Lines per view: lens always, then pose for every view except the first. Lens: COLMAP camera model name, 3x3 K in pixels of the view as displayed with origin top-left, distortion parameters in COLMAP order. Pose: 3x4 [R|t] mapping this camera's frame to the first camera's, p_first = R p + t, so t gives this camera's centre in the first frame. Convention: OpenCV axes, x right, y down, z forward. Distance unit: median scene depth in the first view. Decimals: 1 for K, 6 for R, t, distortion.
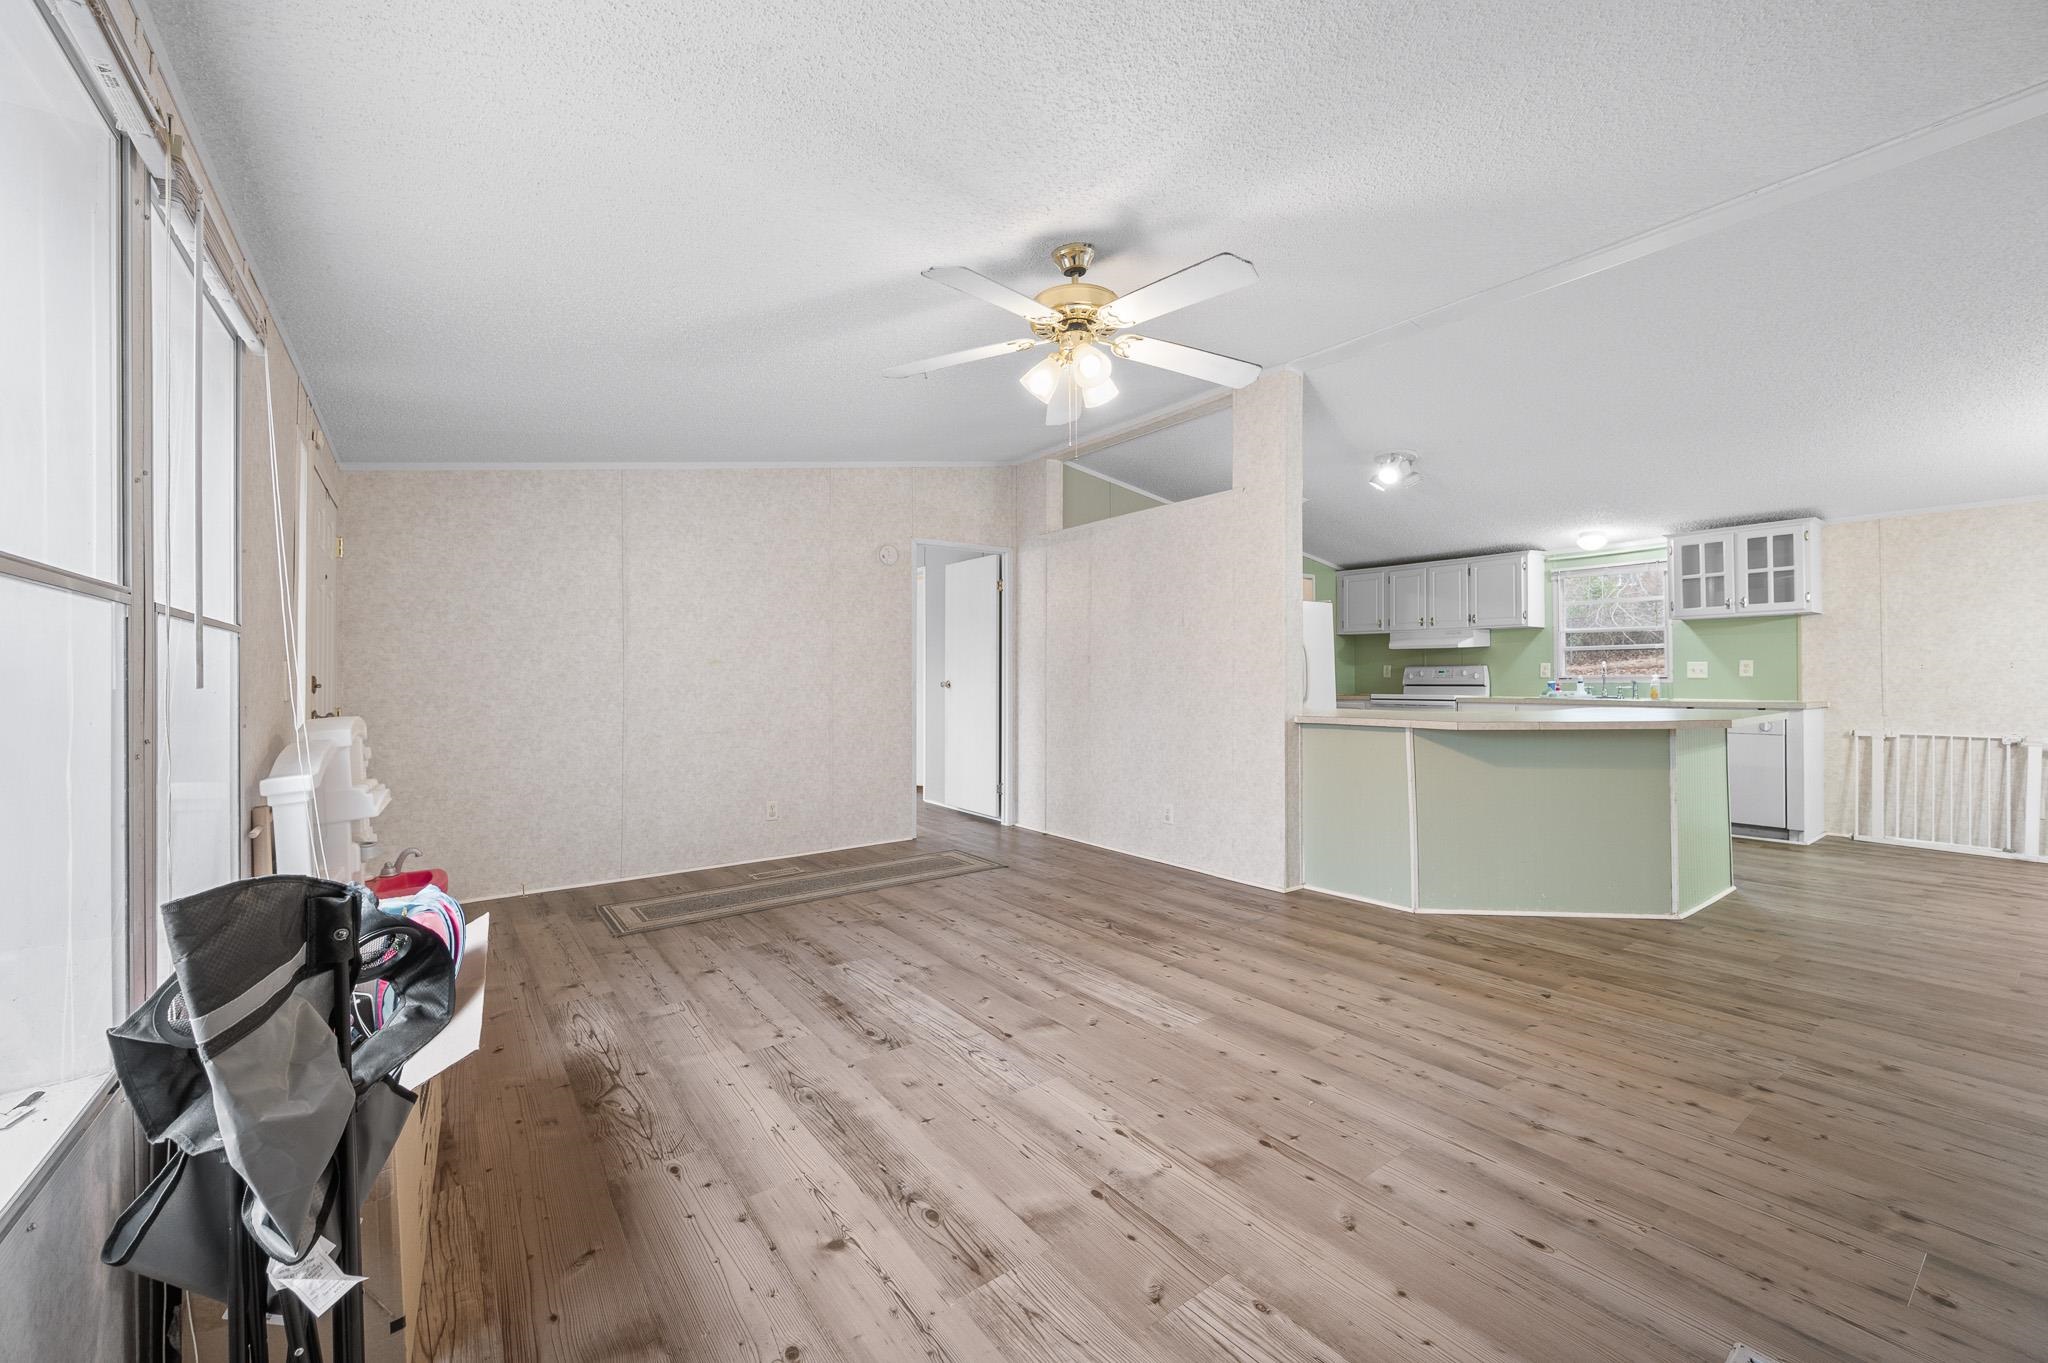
lens RADIAL K [[813.0, 0, 1025.0], [0, 813.0, 671.0], [0, 0, 1]] dist [-0.002028, -0.000521]
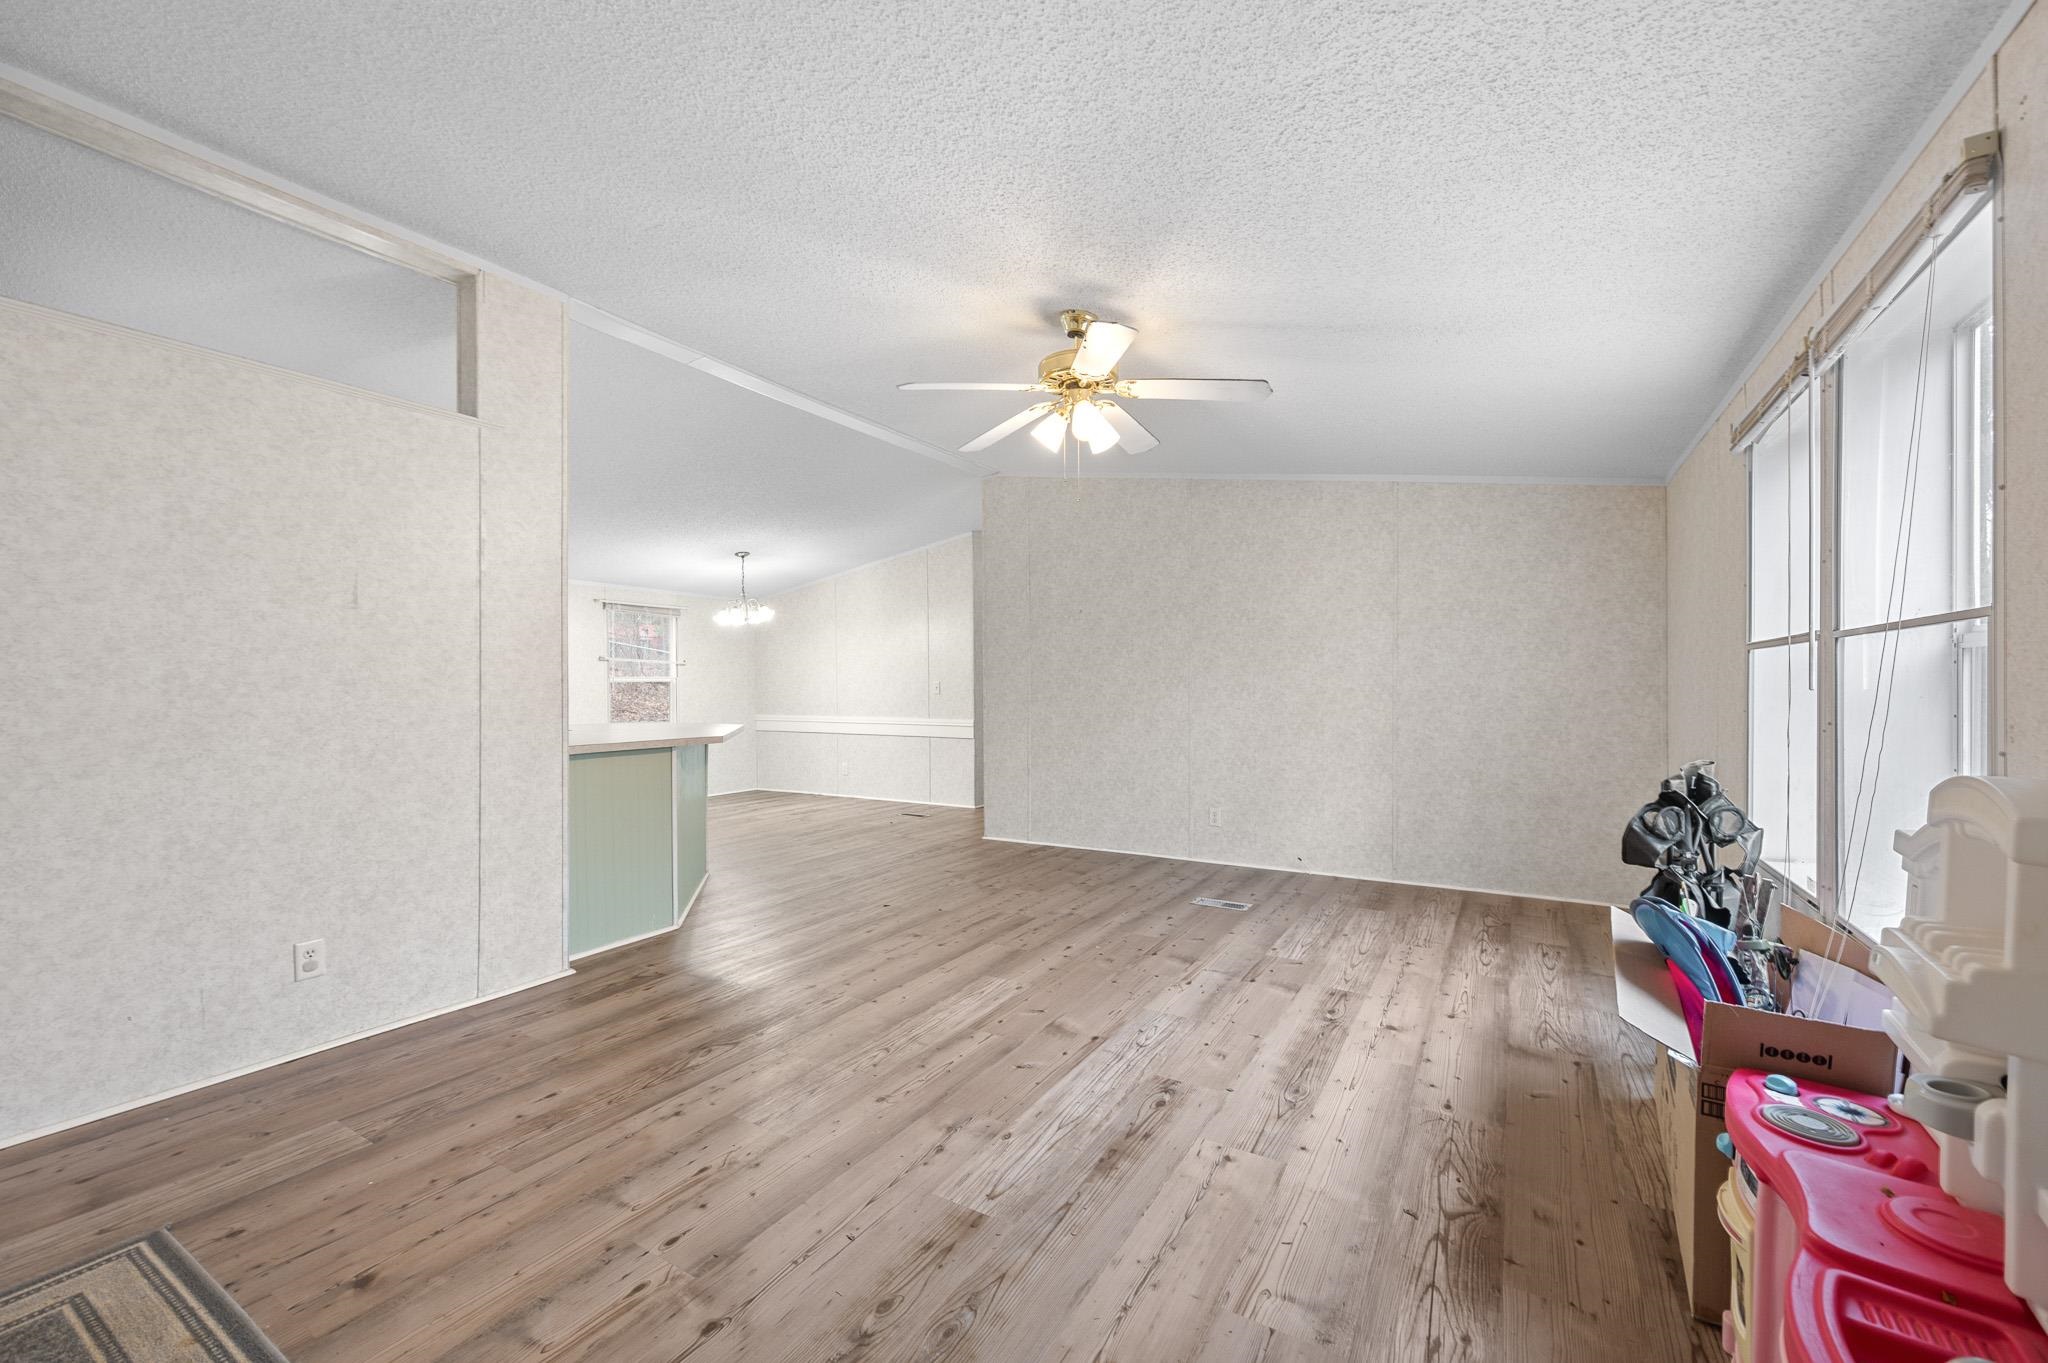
lens RADIAL K [[813.2, 0, 1028.9], [0, 813.2, 690.3], [0, 0, 1]] dist [0.002425, 0.000067]
pose [[-0.386398, 0.007801, 0.922299, -0.593342], [0.005126, 0.999967, -0.006311, 0.007832], [-0.922318, 0.002289, -0.386425, 0.926770]]
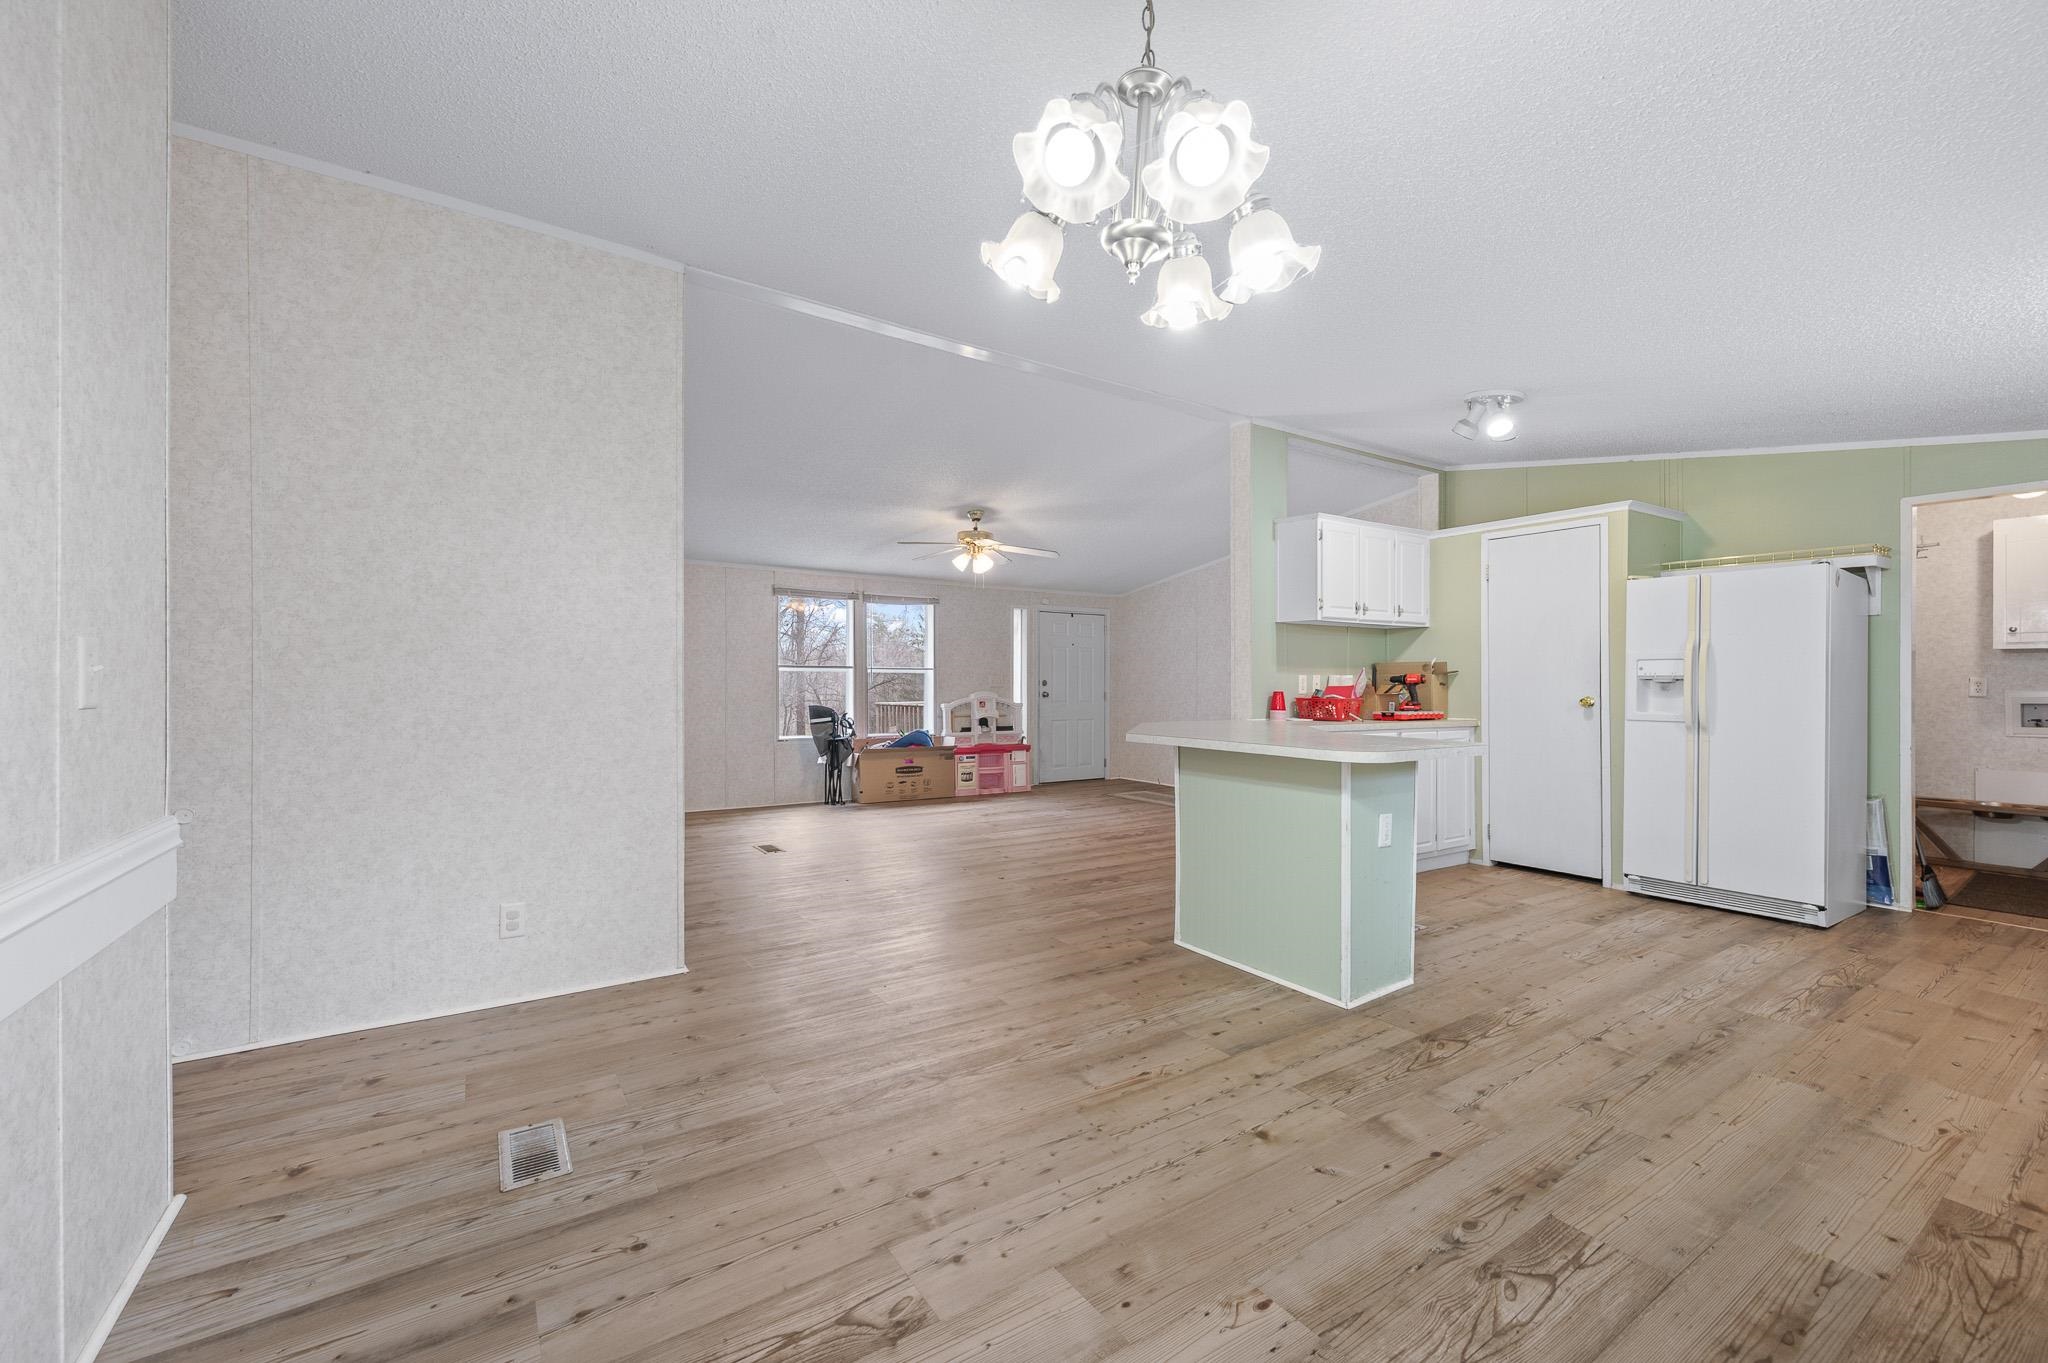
lens RADIAL K [[825.0, 0, 1018.4], [0, 825.0, 677.6], [0, 0, 1]] dist [-0.002114, -0.000162]
pose [[-0.056800, 0.003907, -0.998378, 1.609510], [0.000125, 0.999992, 0.003906, -0.010888], [0.998386, 0.000097, -0.056800, 0.782614]]
